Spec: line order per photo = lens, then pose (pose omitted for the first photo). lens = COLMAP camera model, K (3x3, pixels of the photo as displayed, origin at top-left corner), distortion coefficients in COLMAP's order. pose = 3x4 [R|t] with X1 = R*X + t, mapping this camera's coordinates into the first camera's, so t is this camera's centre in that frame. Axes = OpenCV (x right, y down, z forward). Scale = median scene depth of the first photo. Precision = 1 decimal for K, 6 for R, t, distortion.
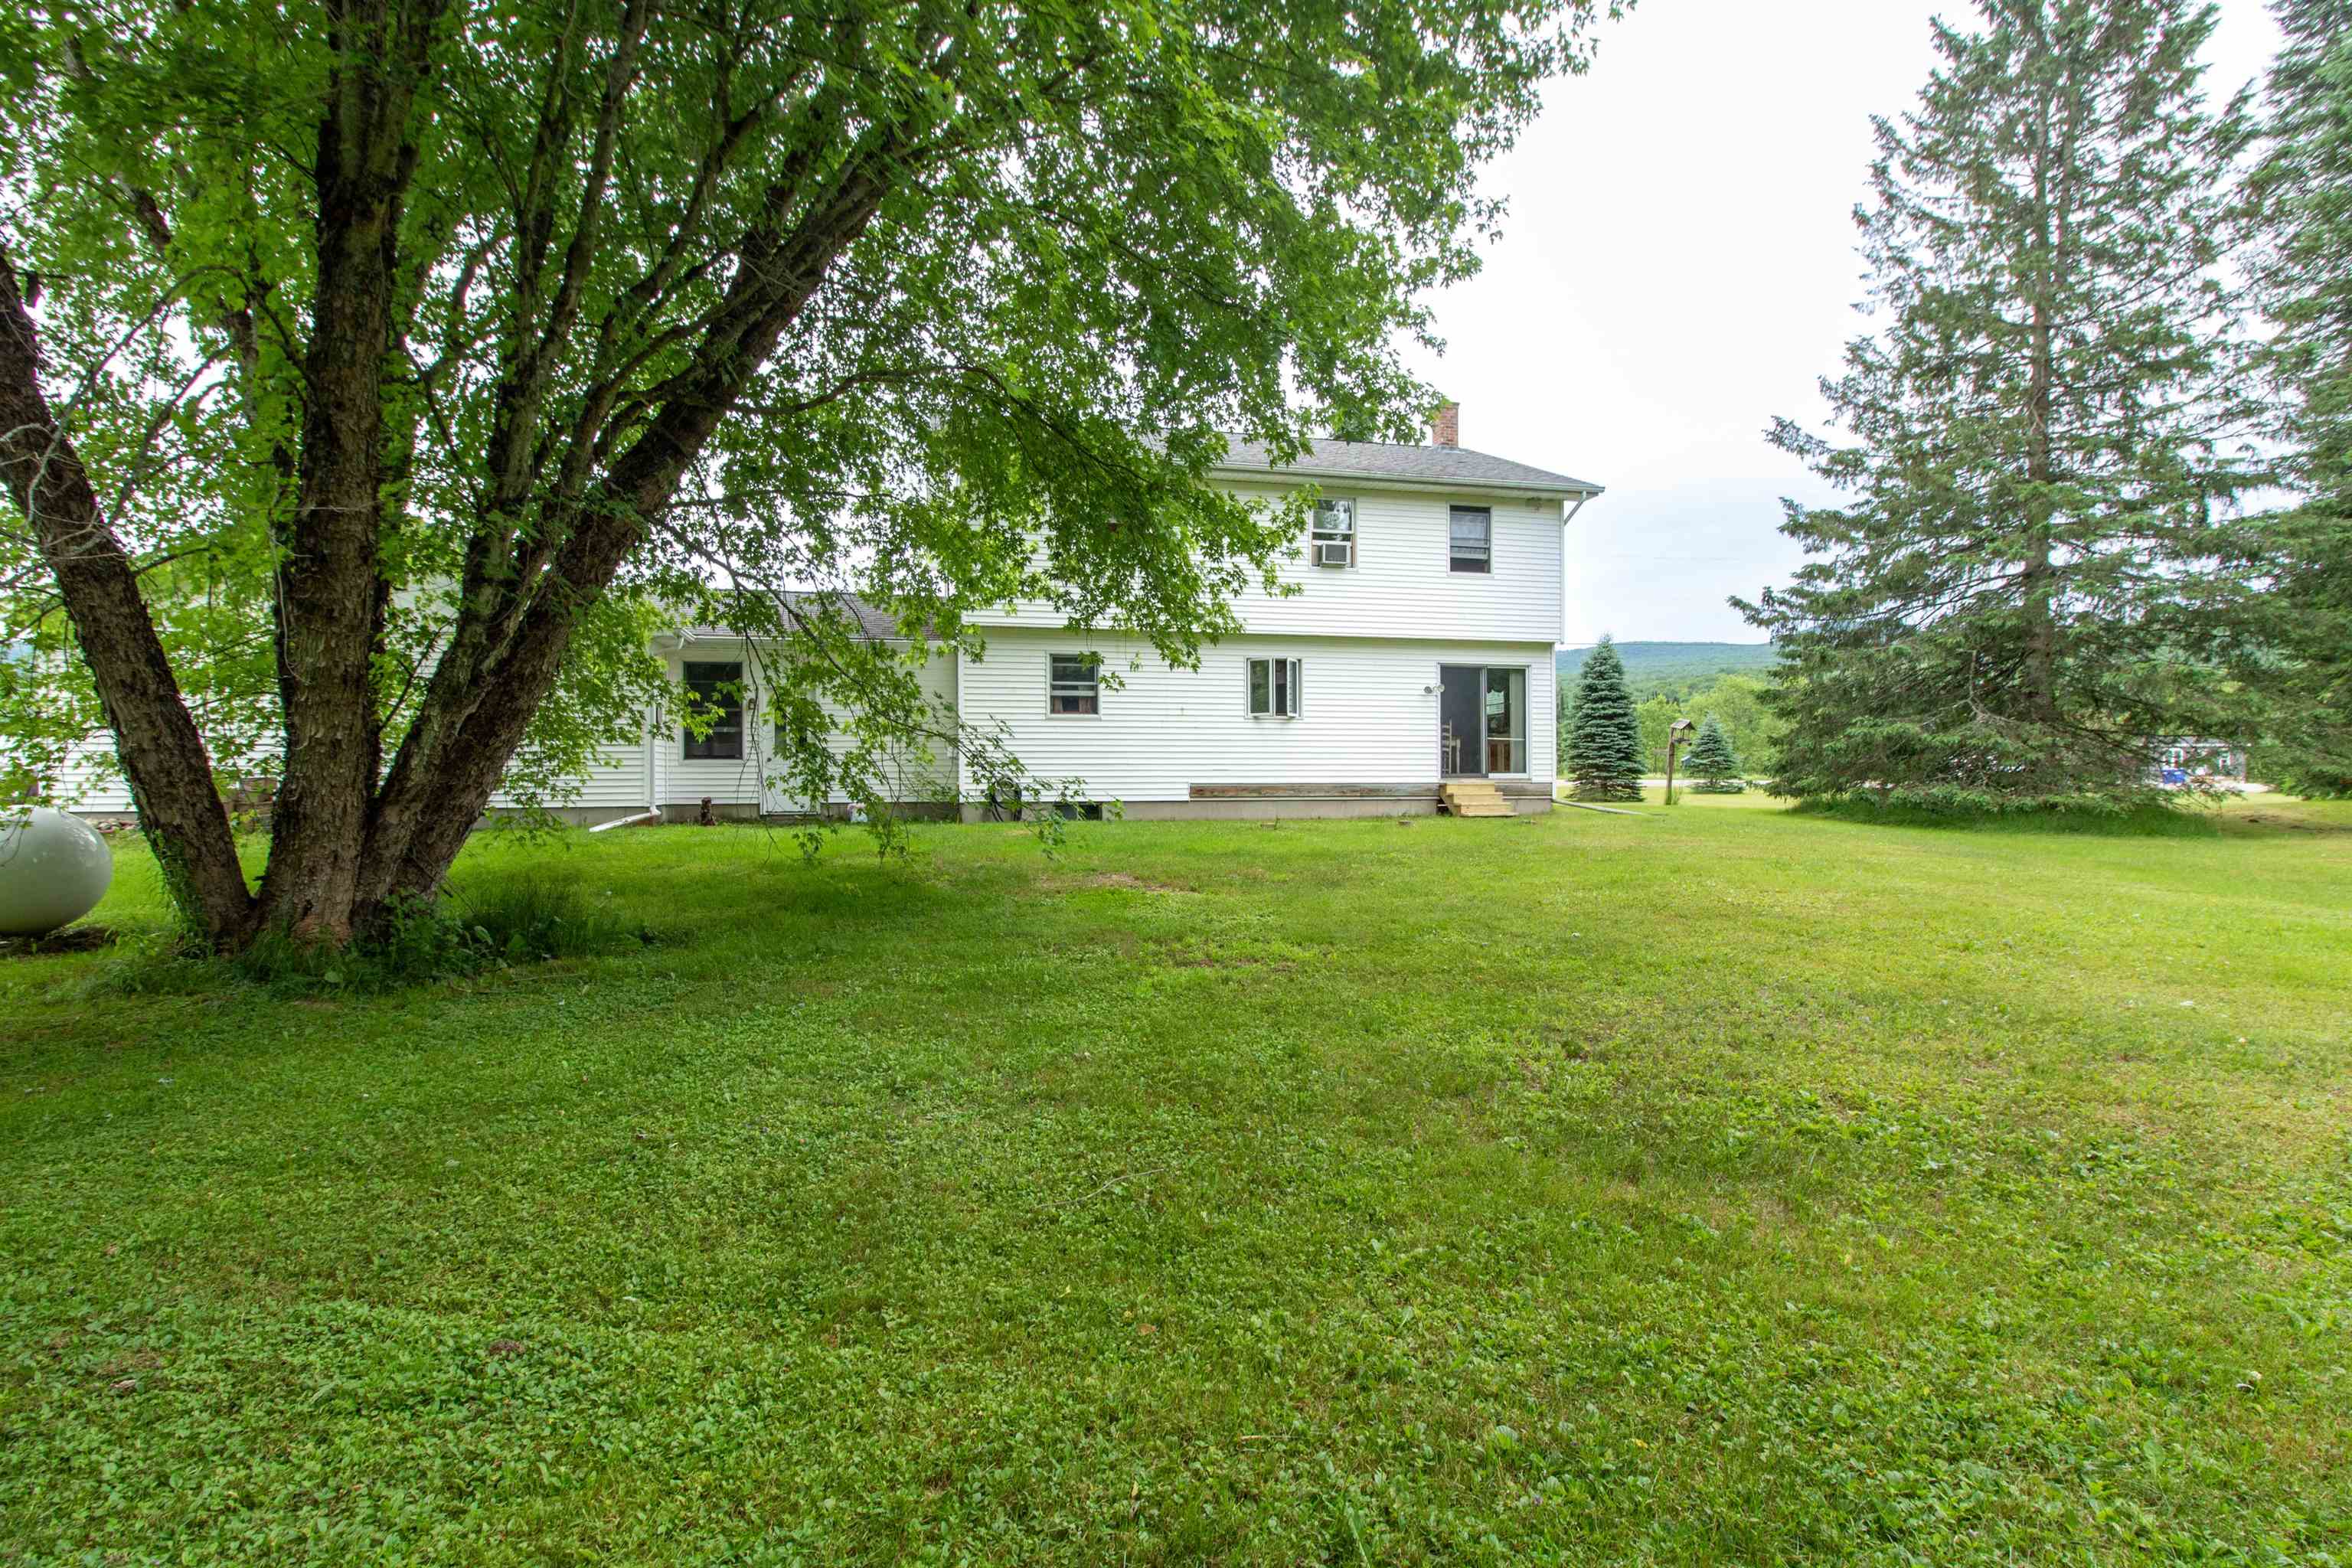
lens RADIAL K [[1081.0, 0, 1164.2], [0, 1081.0, 748.9], [0, 0, 1]] dist [0.001685, 0.000491]
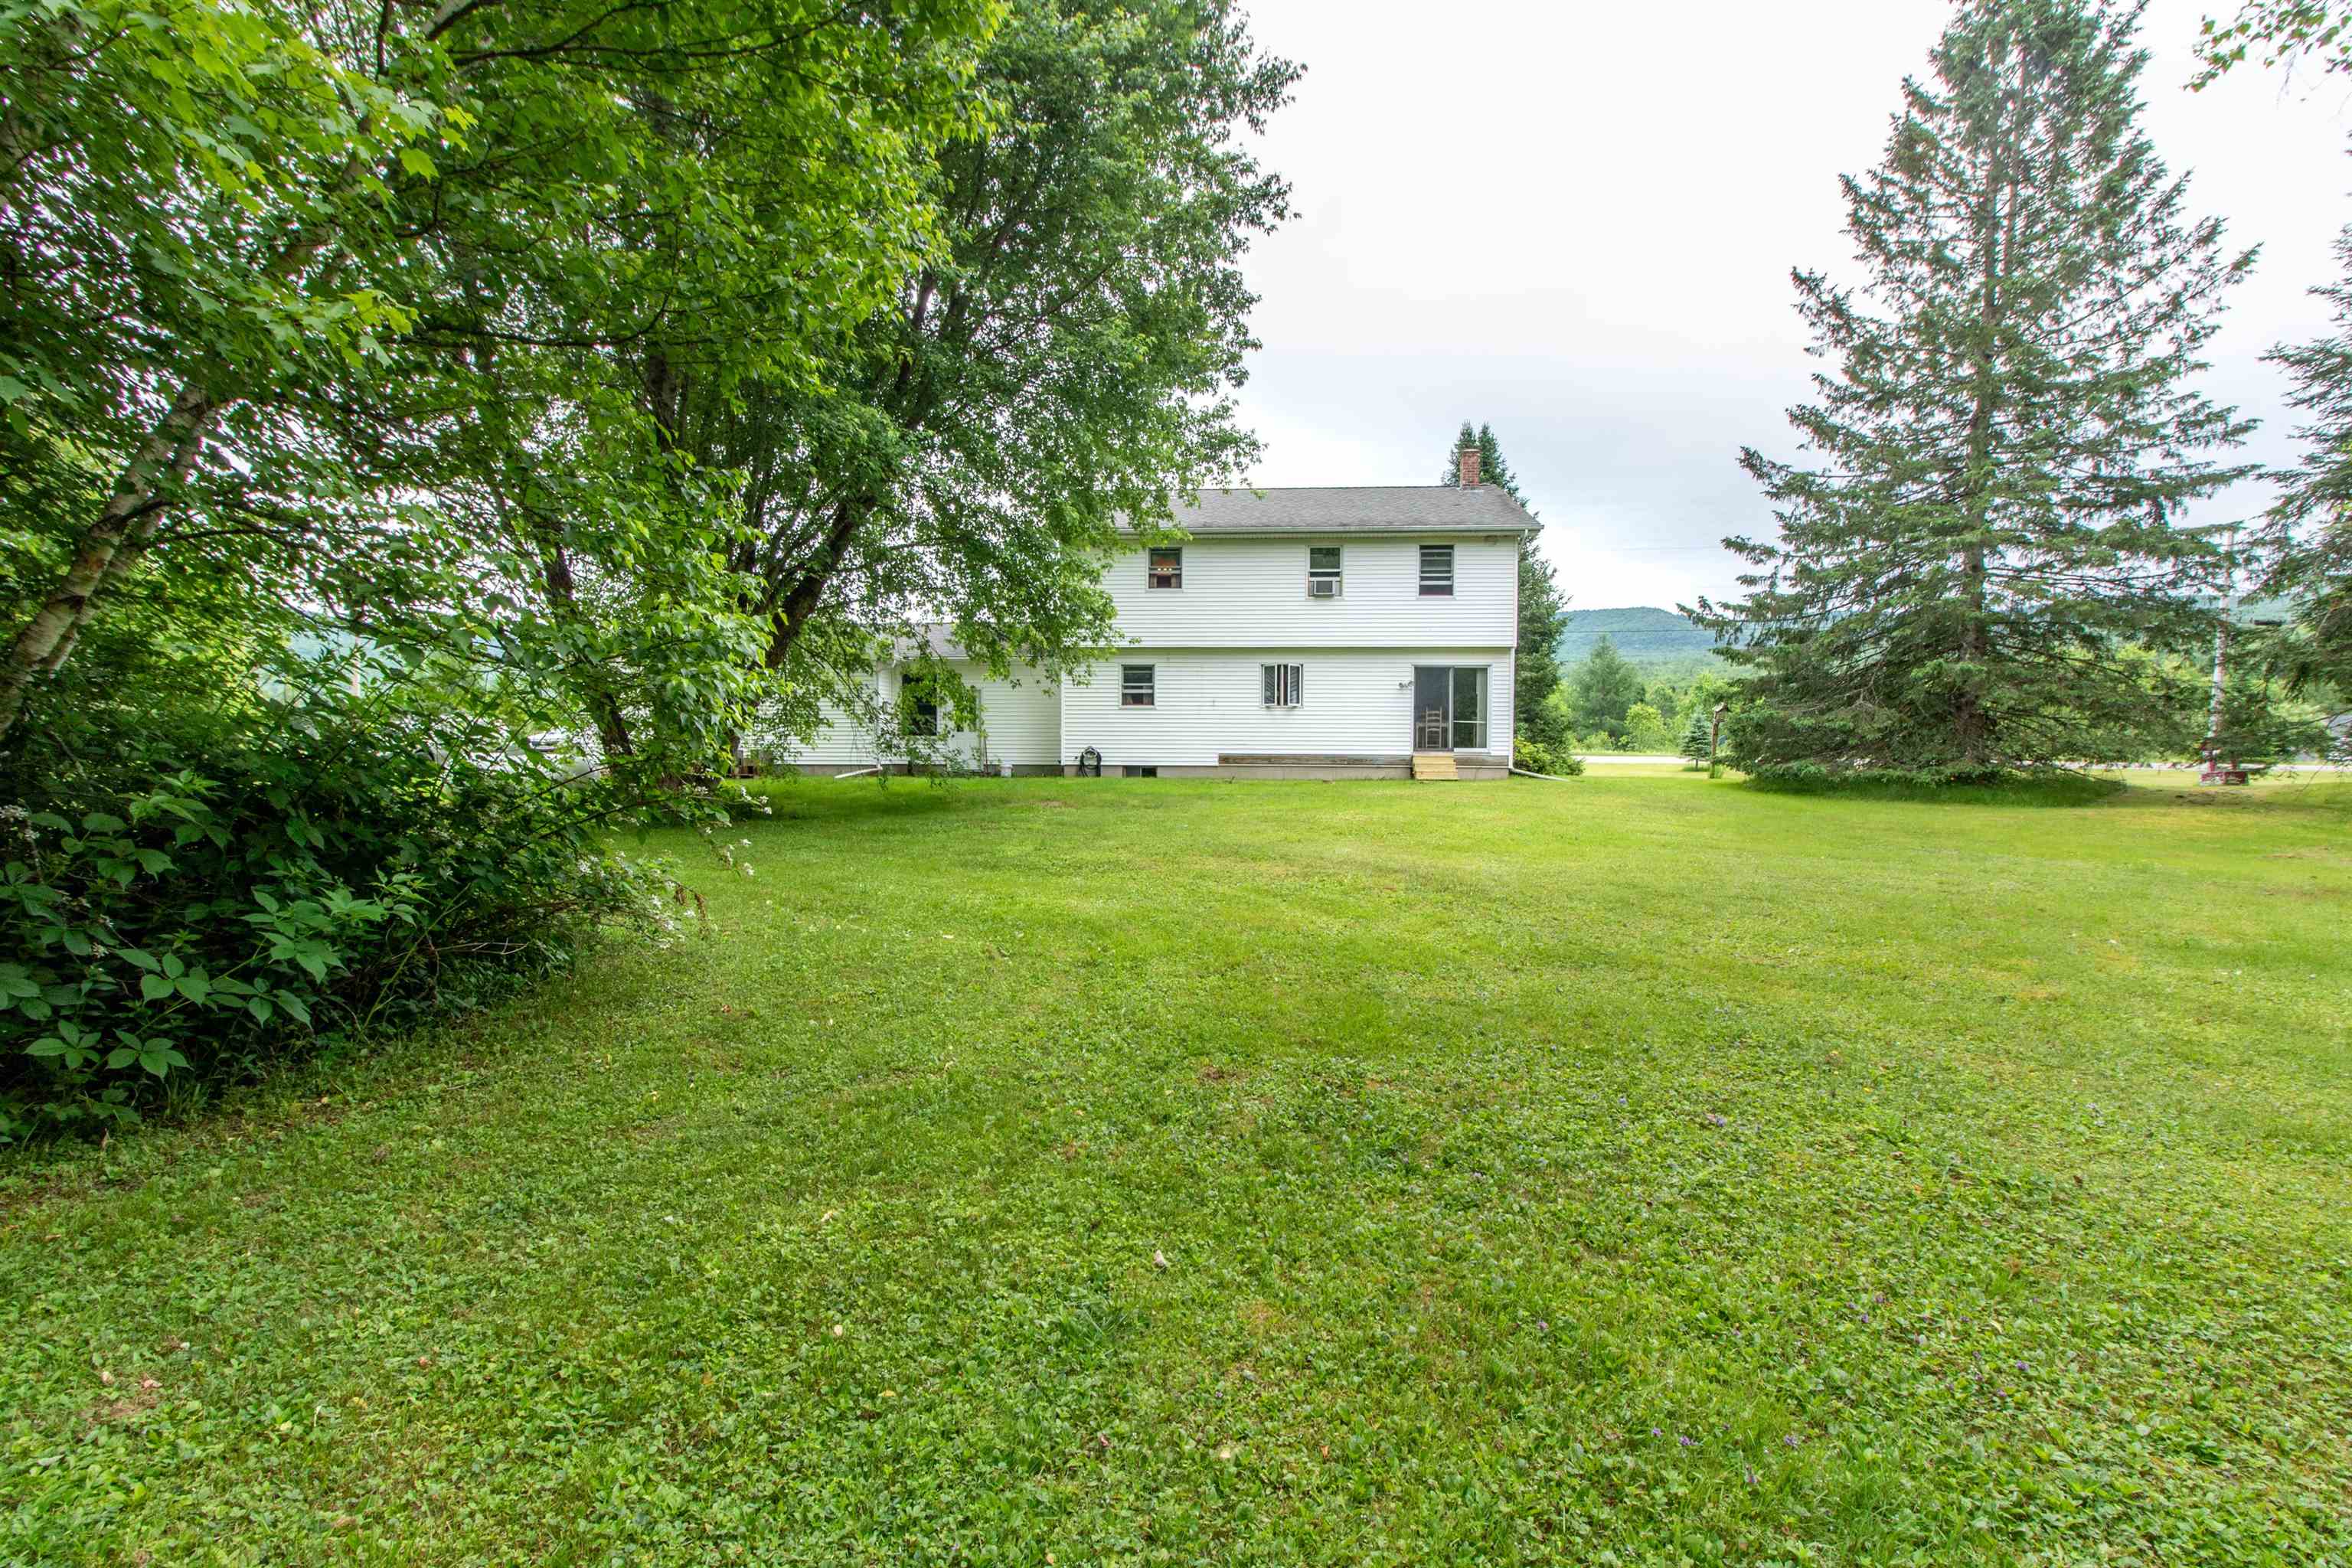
lens RADIAL K [[1073.1, 0, 1176.0], [0, 1073.1, 784.0], [0, 0, 1]] dist [0.001779, -0.000847]
pose [[0.958830, 0.014928, -0.283588, 0.354828], [-0.000820, 0.998759, 0.049801, 0.001429], [0.283979, -0.047519, 0.957652, -0.357661]]
